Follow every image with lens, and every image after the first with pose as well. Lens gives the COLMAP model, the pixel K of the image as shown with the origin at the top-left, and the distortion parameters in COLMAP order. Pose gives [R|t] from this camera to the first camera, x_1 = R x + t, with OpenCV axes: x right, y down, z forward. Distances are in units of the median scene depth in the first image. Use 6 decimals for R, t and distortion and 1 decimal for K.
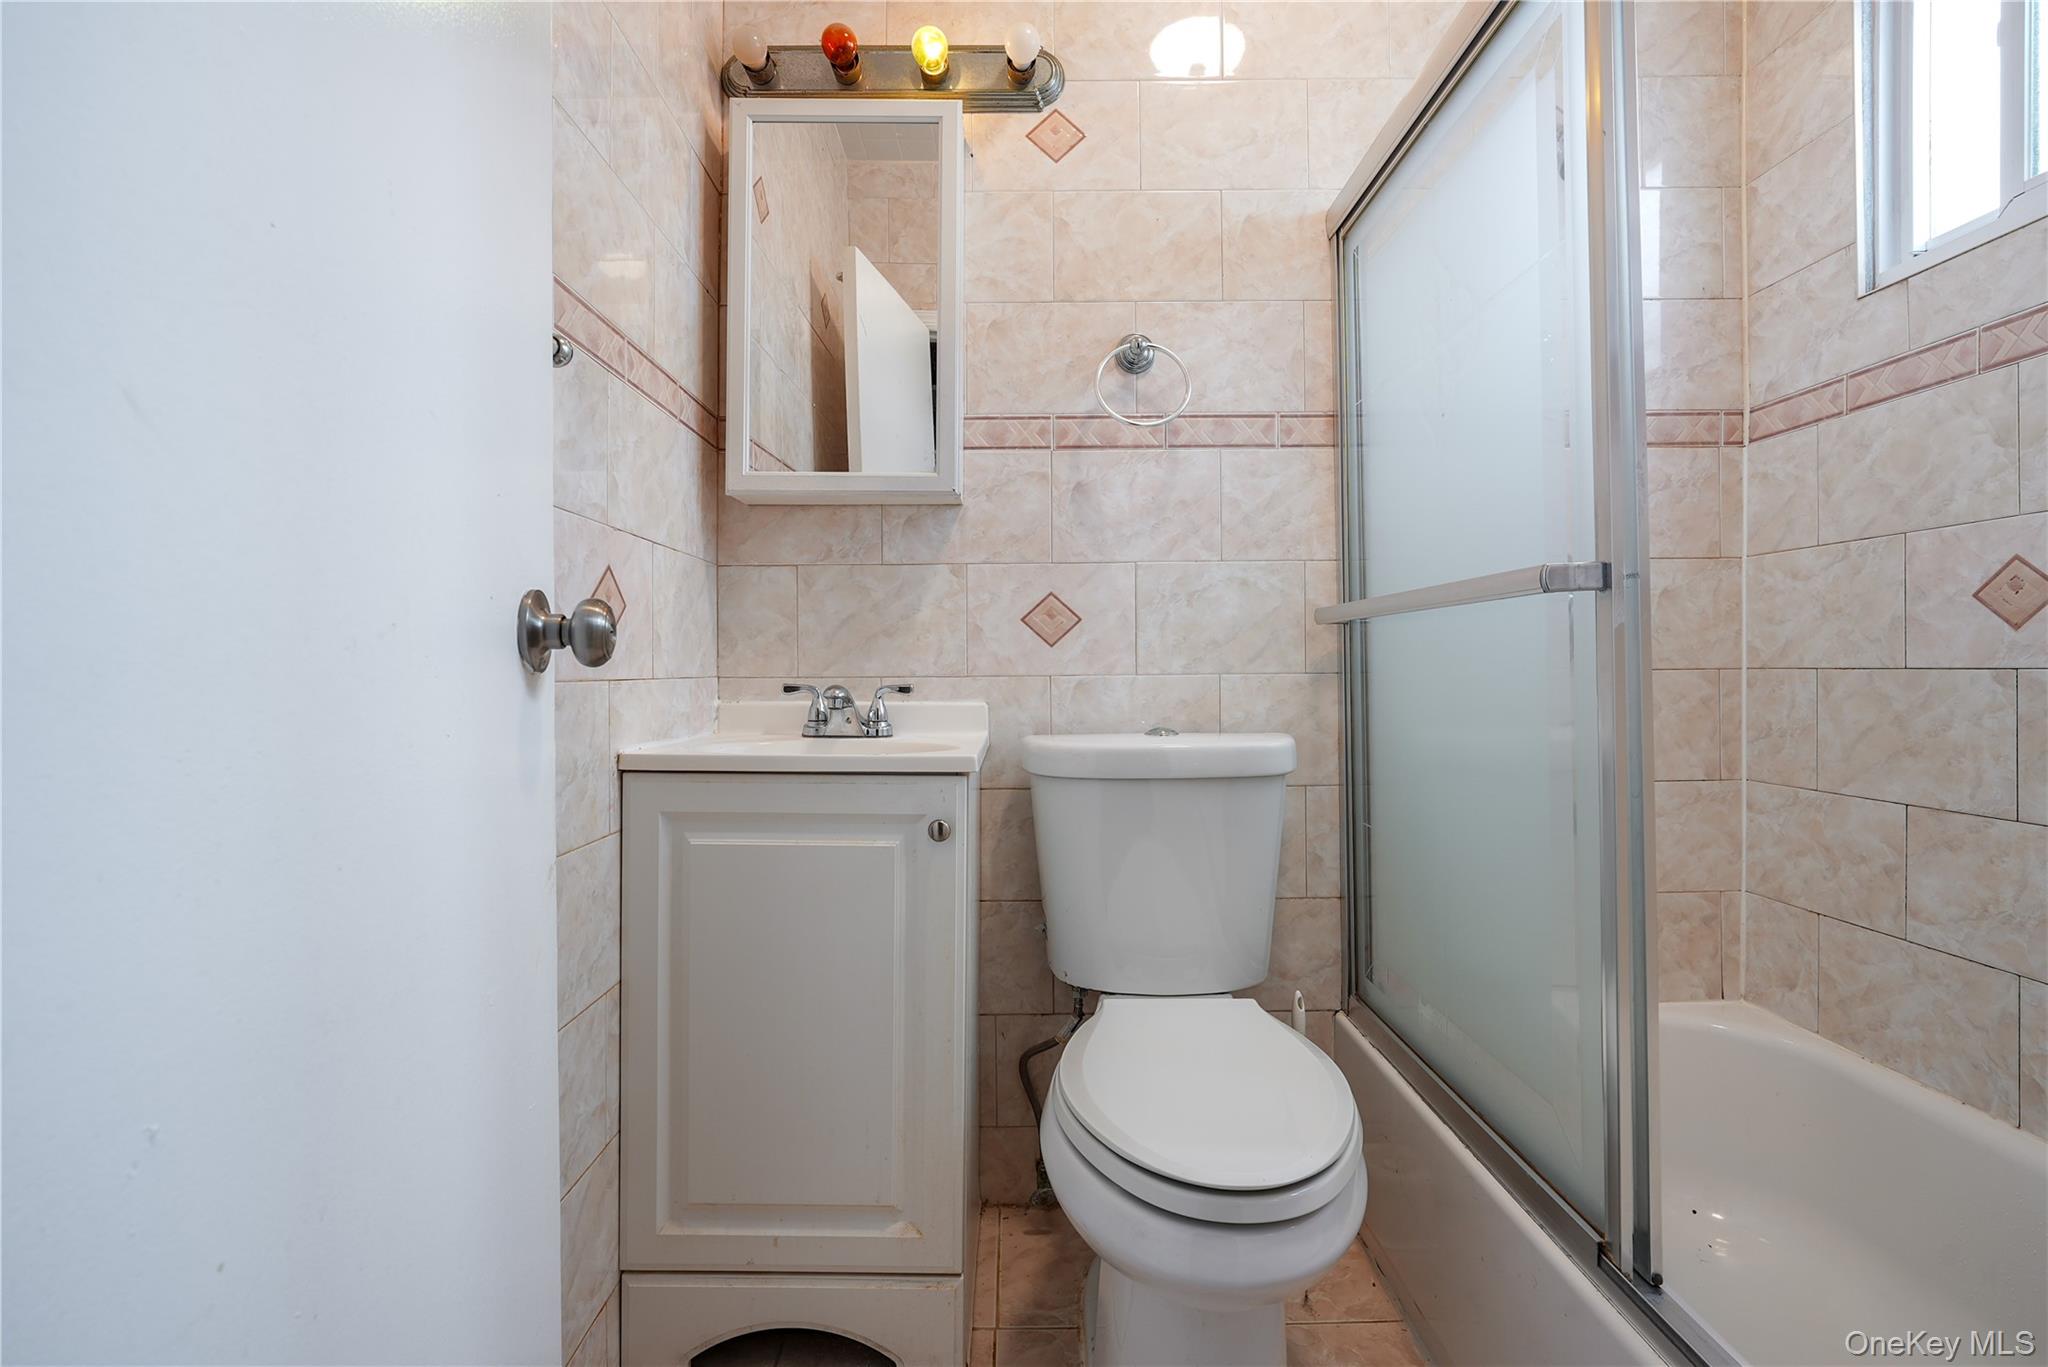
lens RADIAL K [[951.9, 0, 1019.1], [0, 951.9, 675.6], [0, 0, 1]] dist [-0.022259, 0.011271]
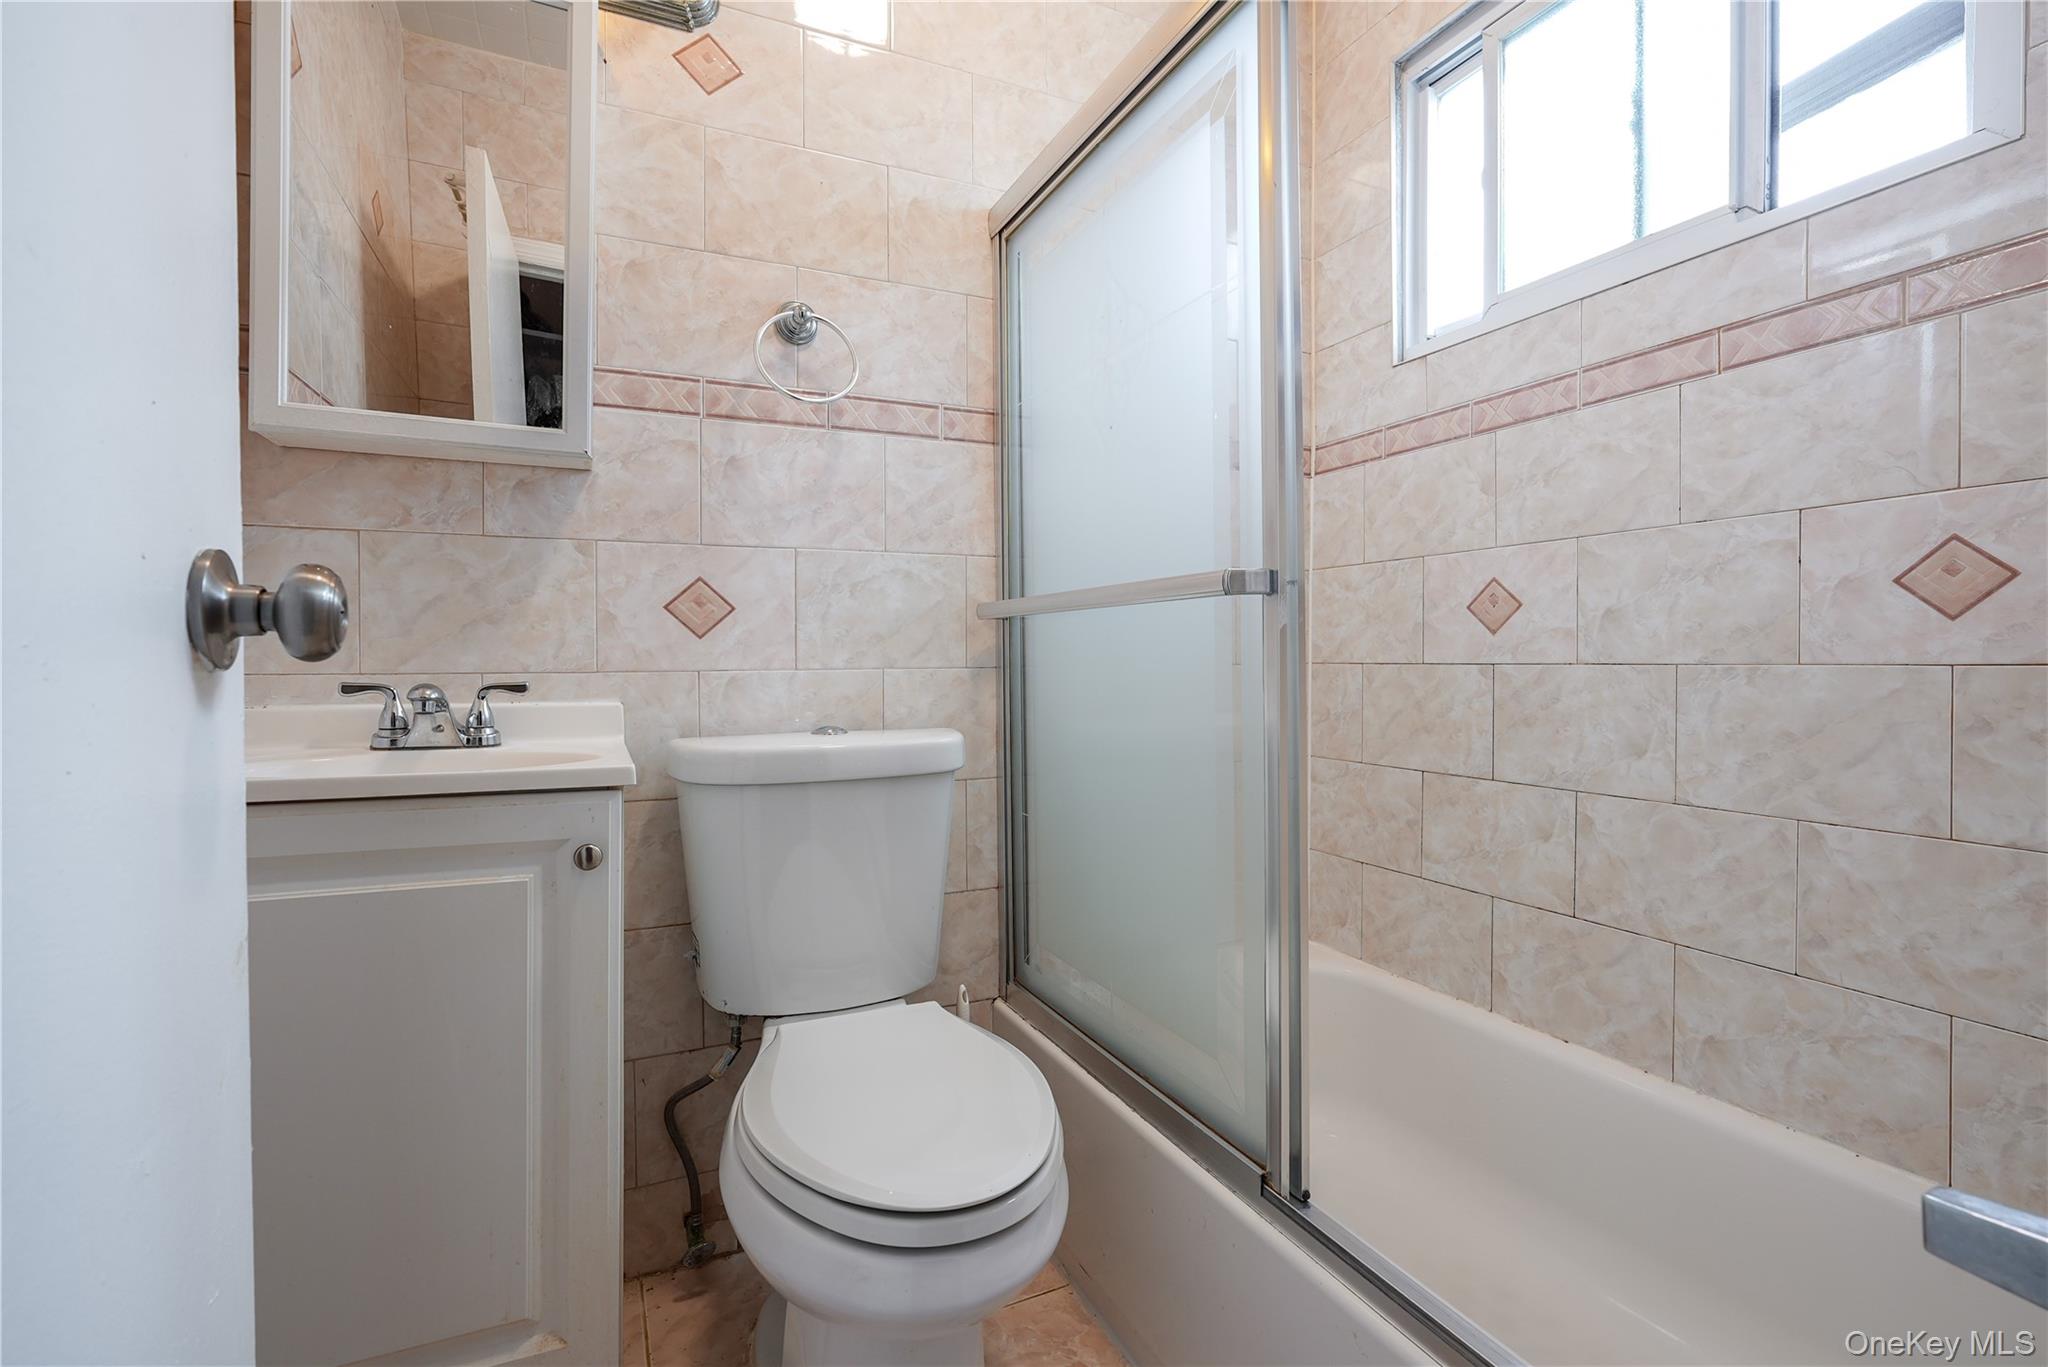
lens RADIAL K [[951.9, 0, 1019.1], [0, 951.9, 675.6], [0, 0, 1]] dist [-0.022259, 0.011271]
pose [[0.902272, -0.004741, 0.431141, -0.084518], [0.001553, 0.999969, 0.007746, -0.002074], [-0.431164, -0.006319, 0.902251, 0.071386]]
